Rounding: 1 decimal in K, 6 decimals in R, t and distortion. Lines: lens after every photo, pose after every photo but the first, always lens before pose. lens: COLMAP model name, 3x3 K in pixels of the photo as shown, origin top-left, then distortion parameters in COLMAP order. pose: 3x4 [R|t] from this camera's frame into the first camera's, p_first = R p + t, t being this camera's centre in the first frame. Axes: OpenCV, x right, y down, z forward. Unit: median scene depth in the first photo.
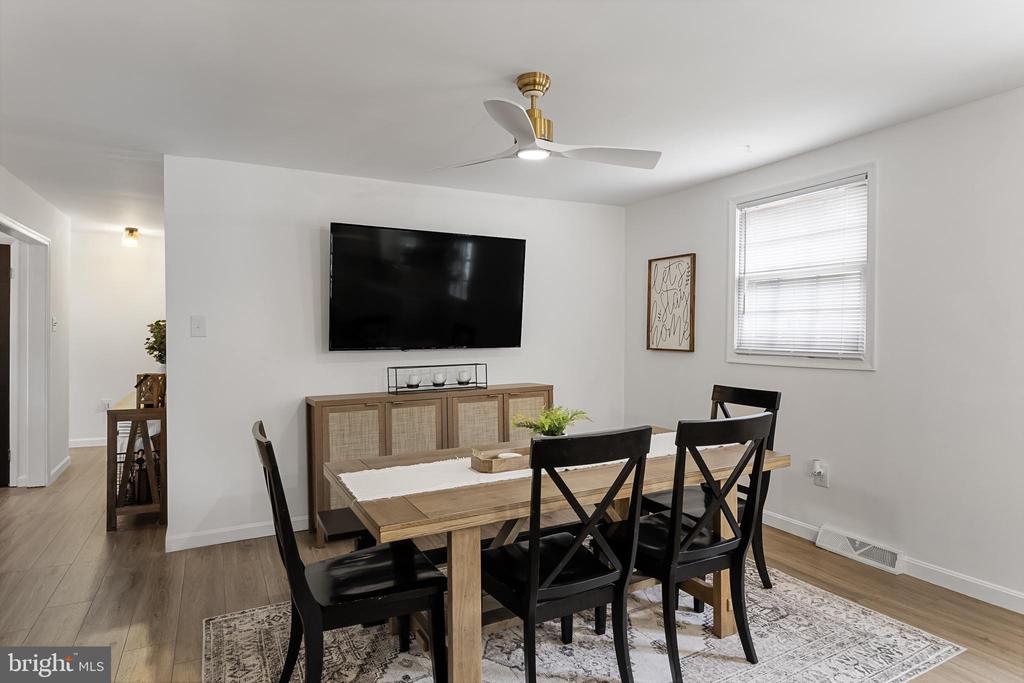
lens RADIAL K [[560.6, 0, 512.7], [0, 560.6, 341.2], [0, 0, 1]] dist [-0.005280, 0.000144]
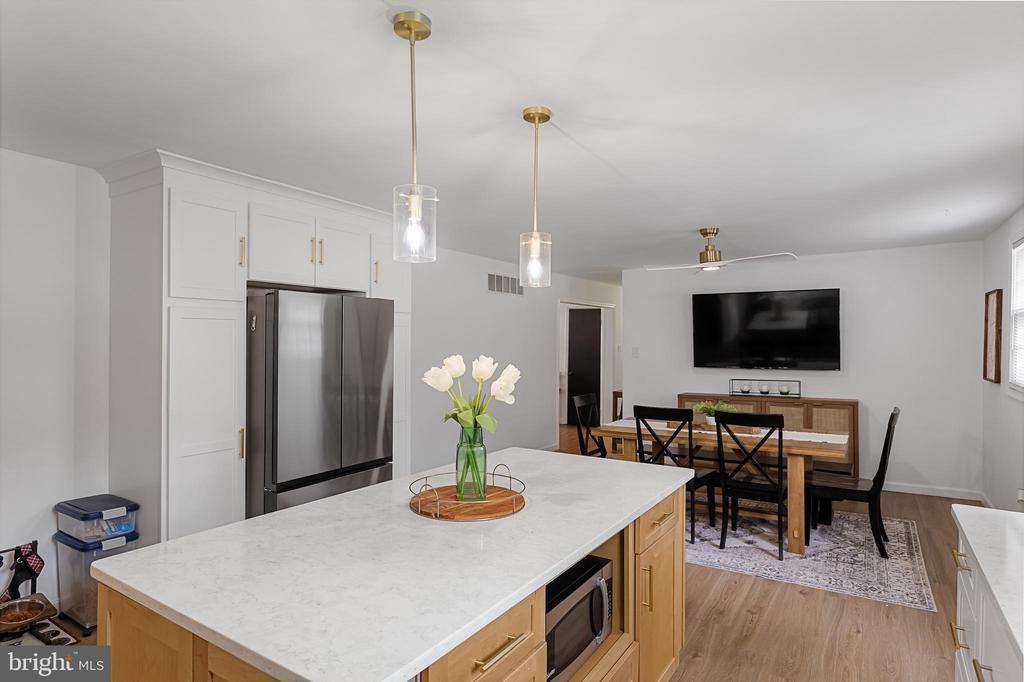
lens RADIAL K [[560.6, 0, 512.3], [0, 560.6, 340.9], [0, 0, 1]] dist [-0.005280, 0.000144]
pose [[0.476386, 0.003706, -0.879229, 0.877194], [-0.018384, 0.999814, -0.005747, -0.040856], [0.879044, 0.018902, 0.476366, -0.316214]]
